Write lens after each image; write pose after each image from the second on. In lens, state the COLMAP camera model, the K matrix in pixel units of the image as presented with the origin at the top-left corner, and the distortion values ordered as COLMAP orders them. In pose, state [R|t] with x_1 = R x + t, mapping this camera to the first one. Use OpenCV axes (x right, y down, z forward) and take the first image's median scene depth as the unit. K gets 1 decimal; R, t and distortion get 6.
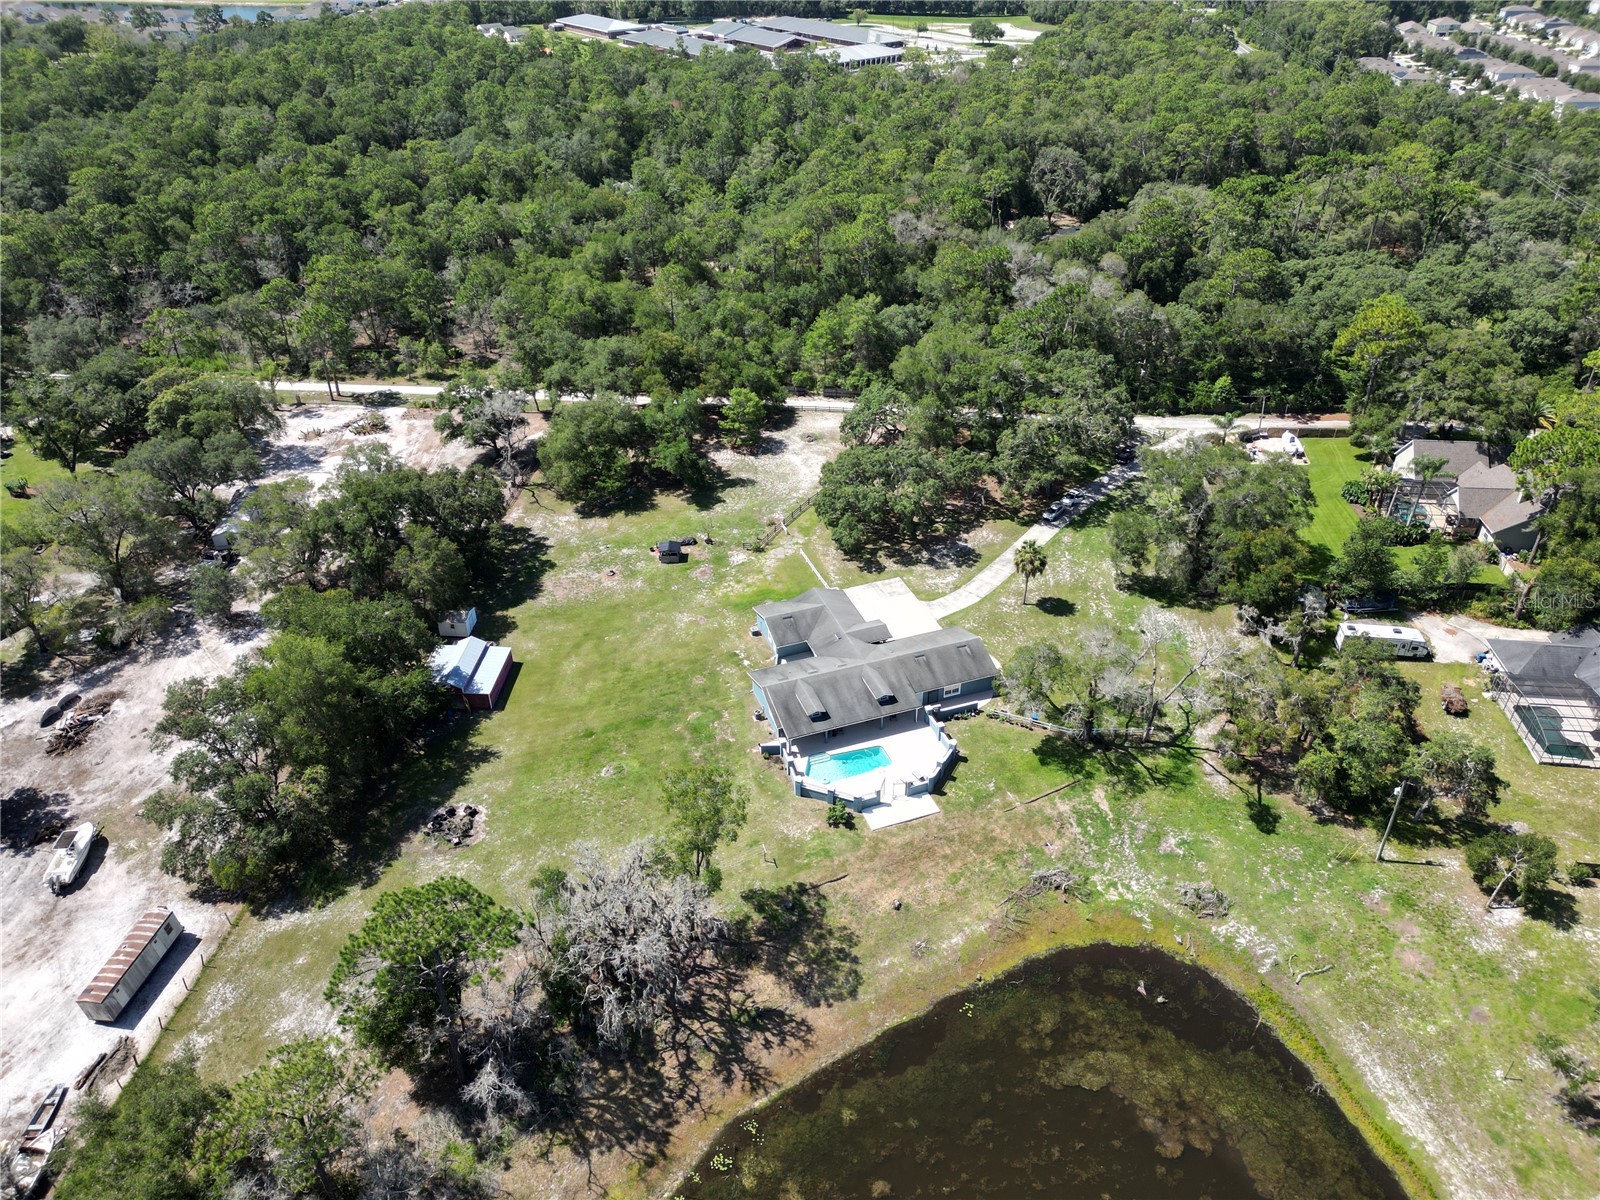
lens RADIAL K [[1125.5, 0, 810.1], [0, 1125.5, 605.6], [0, 0, 1]] dist [0.080449, -0.087439]
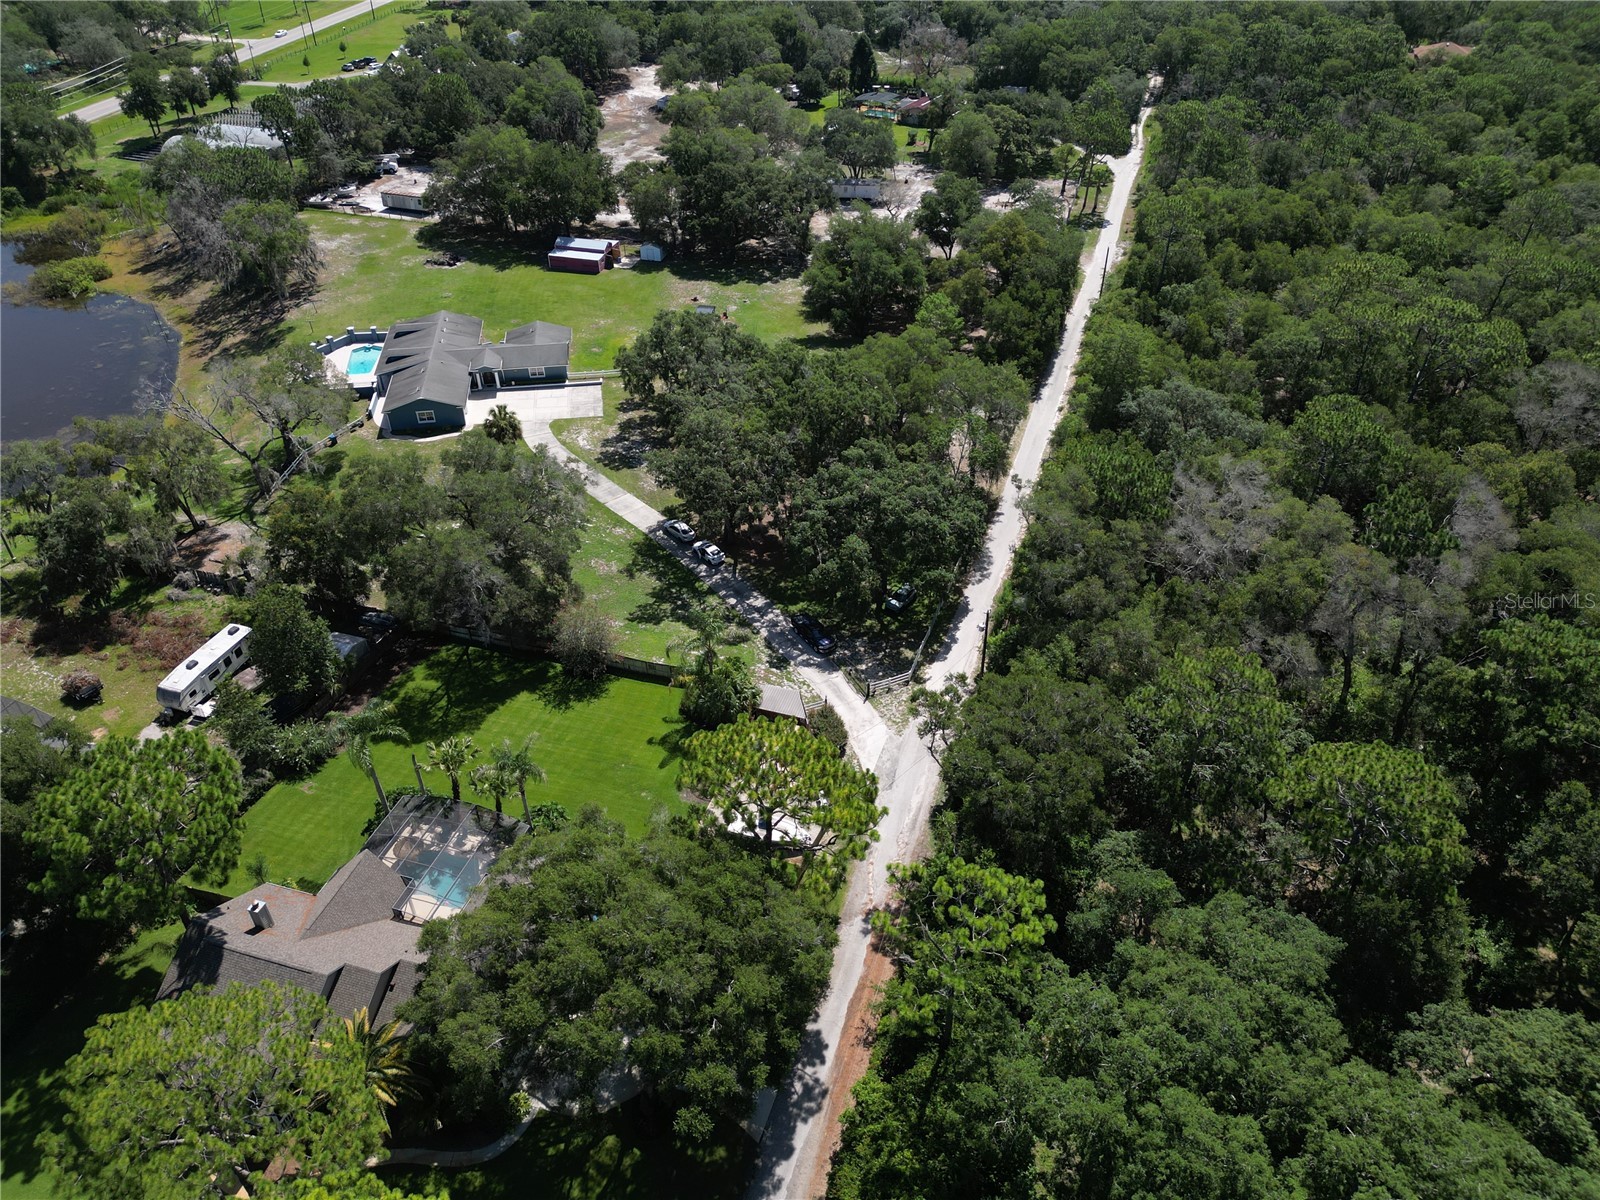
lens RADIAL K [[1125.5, 0, 810.1], [0, 1125.5, 605.6], [0, 0, 1]] dist [0.080449, -0.087439]
pose [[-0.213088, 0.586151, -0.781678, 0.899314], [-0.543266, 0.593888, 0.593430, -0.603845], [0.812068, 0.551112, 0.191886, 1.062202]]
